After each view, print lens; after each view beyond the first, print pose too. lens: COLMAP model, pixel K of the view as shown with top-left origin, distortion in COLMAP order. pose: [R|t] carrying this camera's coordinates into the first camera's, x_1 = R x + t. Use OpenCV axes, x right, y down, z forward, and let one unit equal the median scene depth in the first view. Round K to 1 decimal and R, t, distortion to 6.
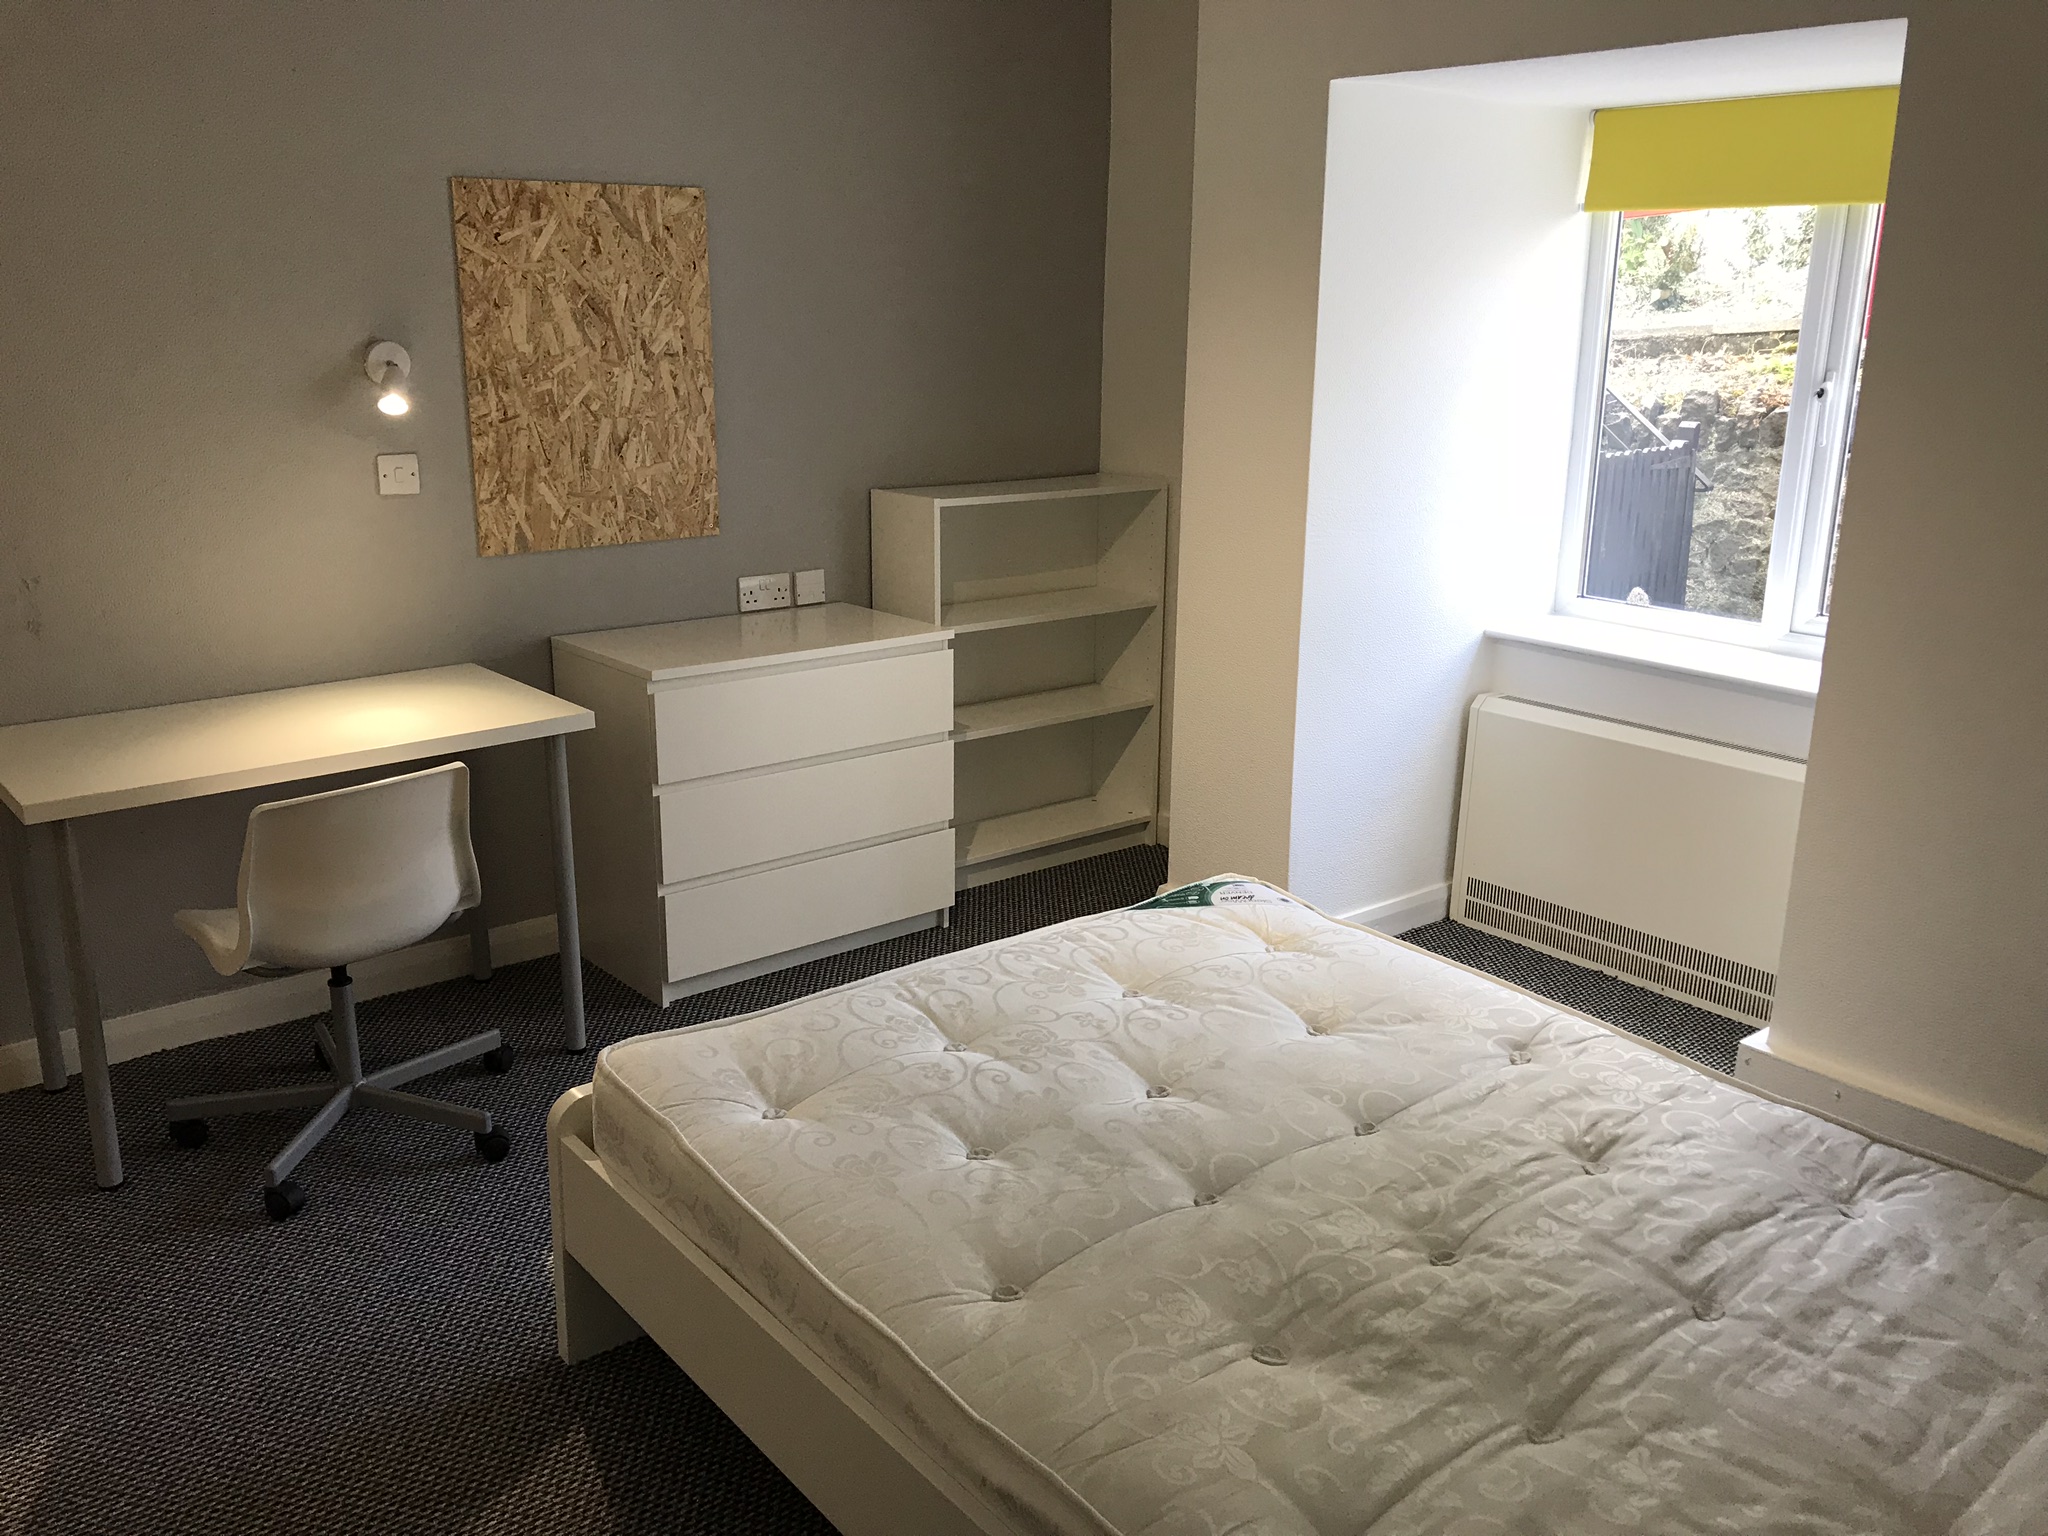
lens RADIAL K [[1695.8, 0, 1024.0], [0, 1695.8, 768.0], [0, 0, 1]] dist [0.000382, -0.014476]
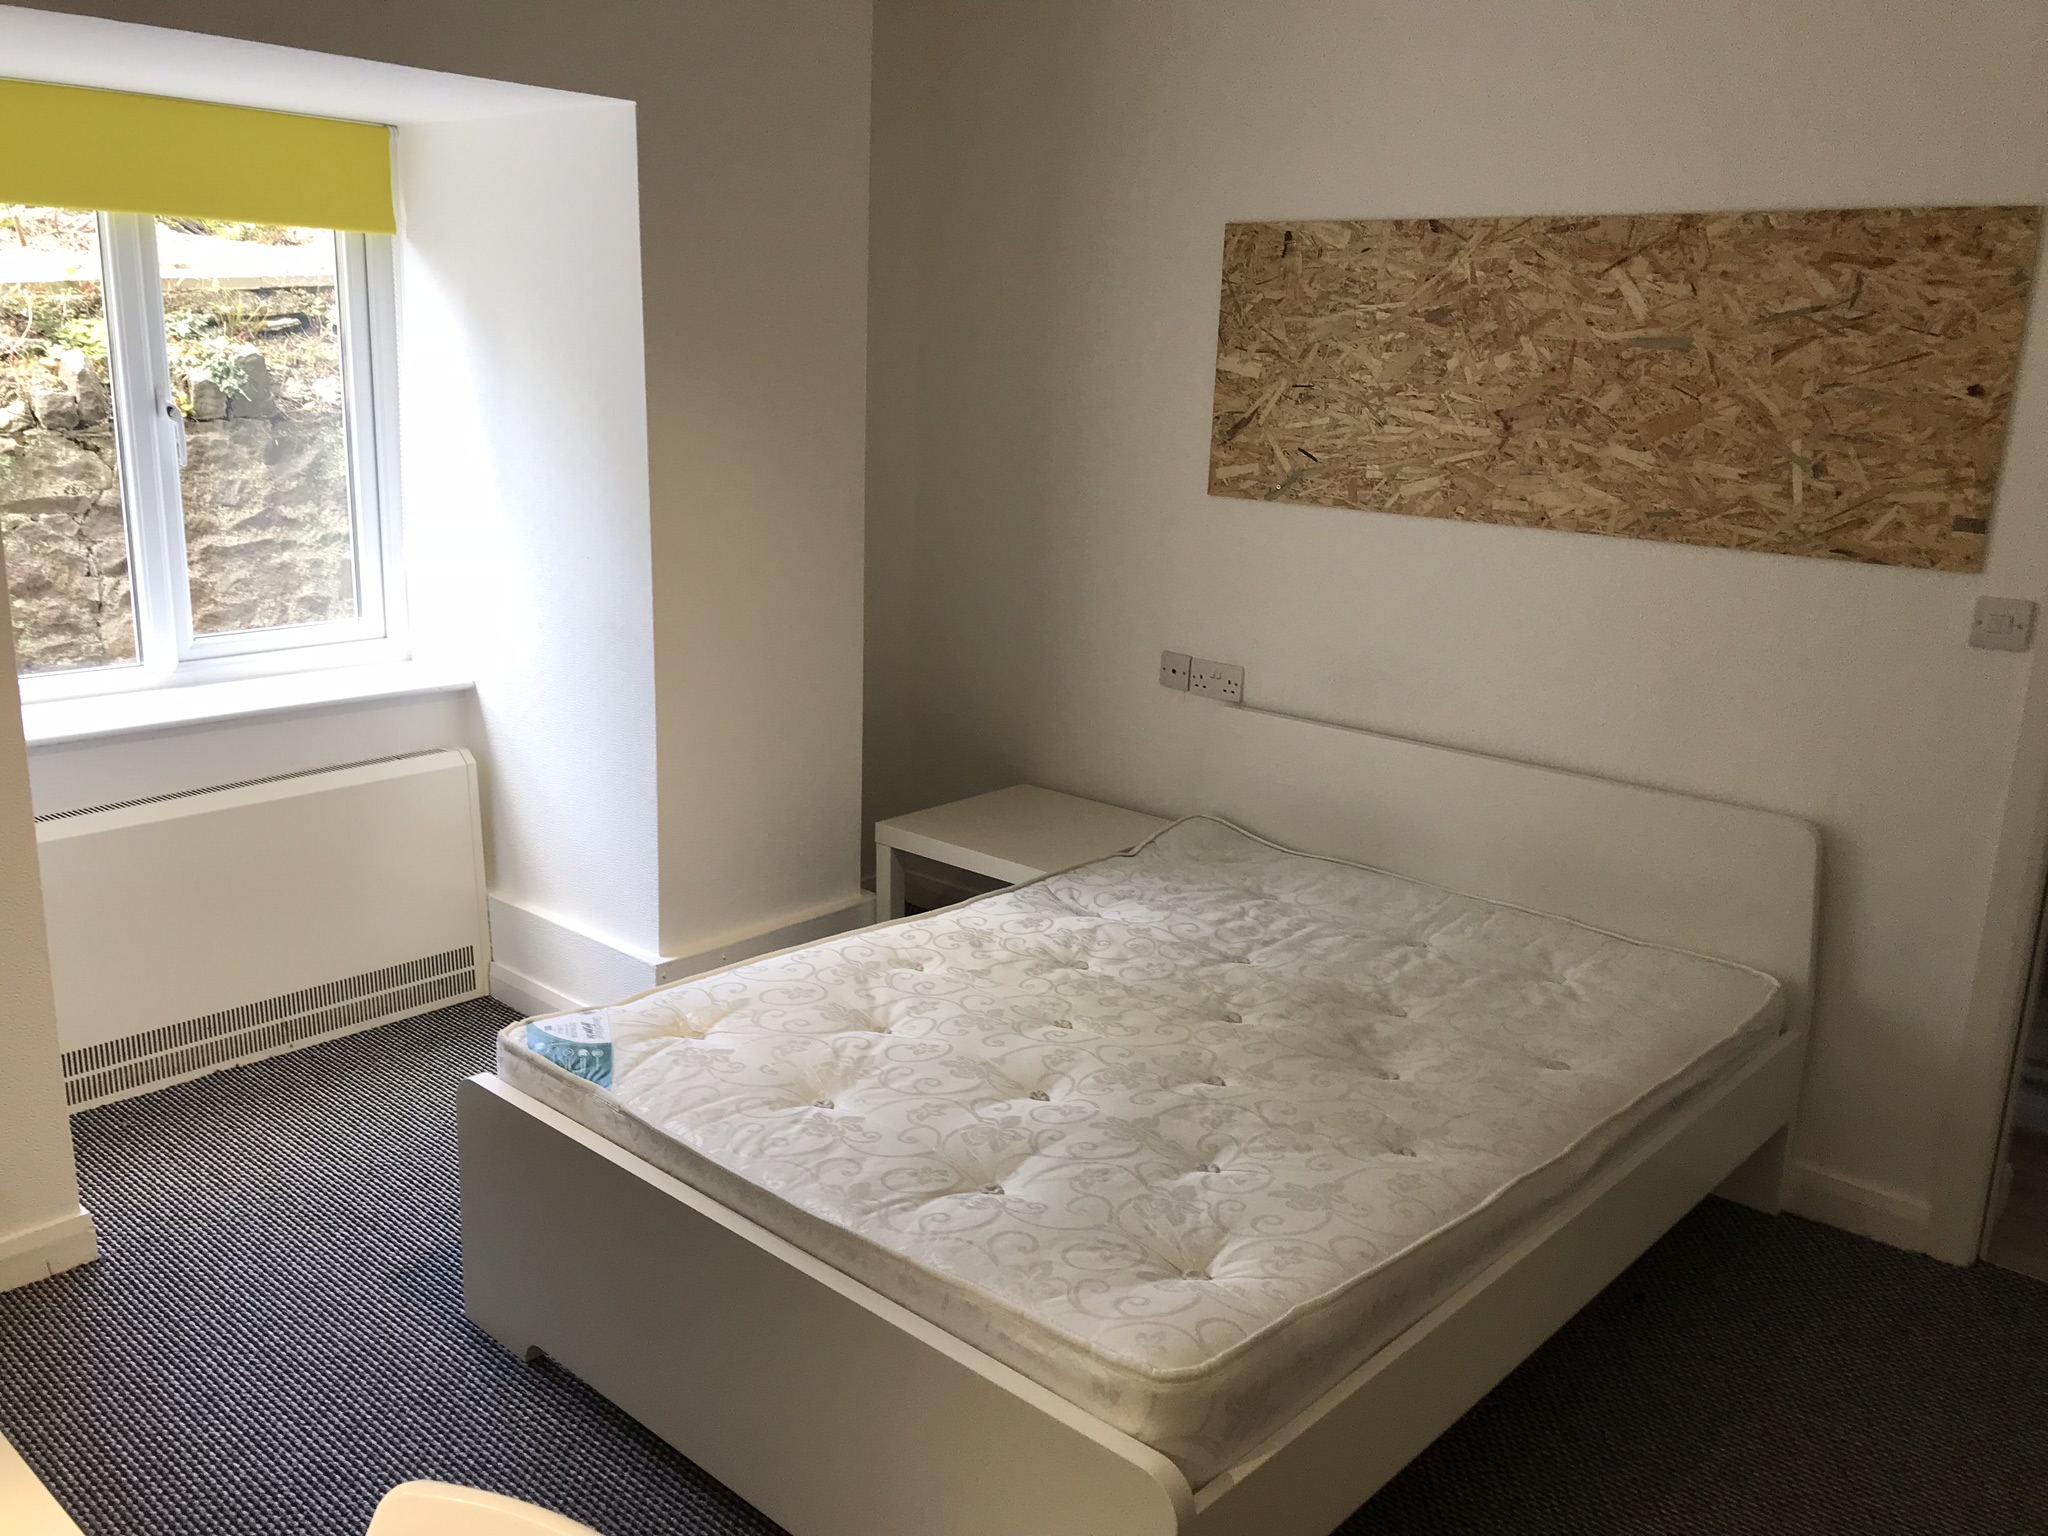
lens RADIAL K [[1695.8, 0, 1024.0], [0, 1695.8, 768.0], [0, 0, 1]] dist [0.000382, -0.014476]
pose [[-0.150861, -0.265997, 0.952096, -0.759930], [0.236959, 0.925310, 0.296060, -0.273863], [-0.959735, 0.270272, -0.076563, 0.903695]]
